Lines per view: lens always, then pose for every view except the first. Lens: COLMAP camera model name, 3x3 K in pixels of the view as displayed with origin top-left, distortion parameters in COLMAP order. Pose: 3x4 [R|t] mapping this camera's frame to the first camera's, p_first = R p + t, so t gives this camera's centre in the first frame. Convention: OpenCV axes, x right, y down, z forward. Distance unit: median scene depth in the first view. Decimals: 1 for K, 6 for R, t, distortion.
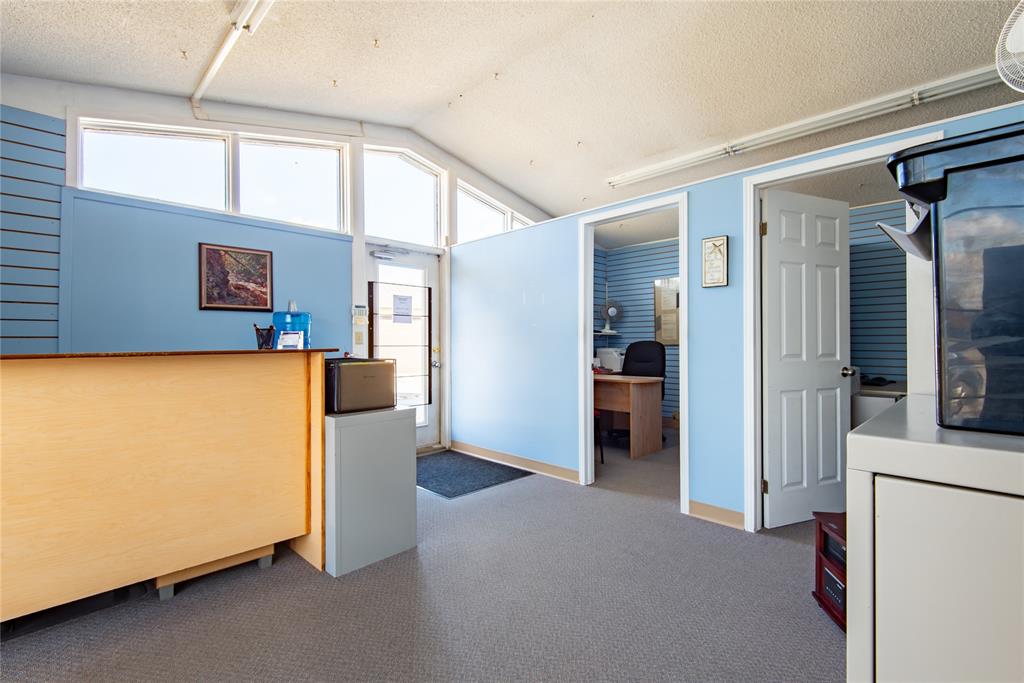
lens RADIAL K [[473.5, 0, 513.4], [0, 473.5, 340.9], [0, 0, 1]] dist [0.018186, -0.007640]
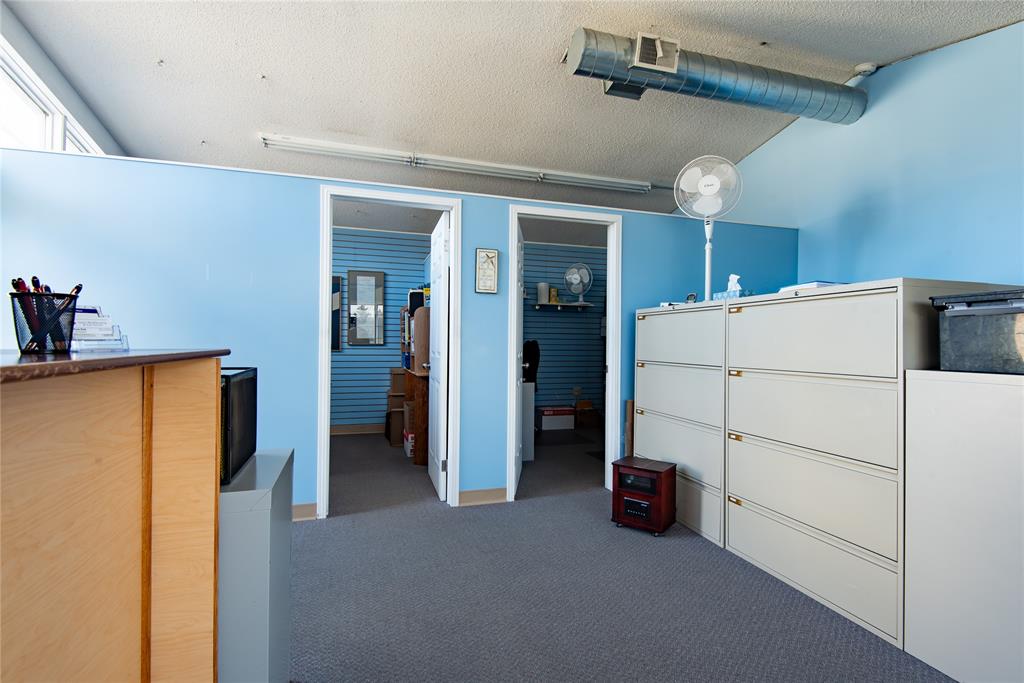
lens RADIAL K [[478.3, 0, 523.1], [0, 478.3, 345.8], [0, 0, 1]] dist [0.020294, -0.028731]
pose [[0.451399, -0.001267, 0.892321, -0.509237], [-0.012324, 0.999895, 0.007654, -0.000456], [-0.892237, -0.014452, 0.451336, 0.389953]]
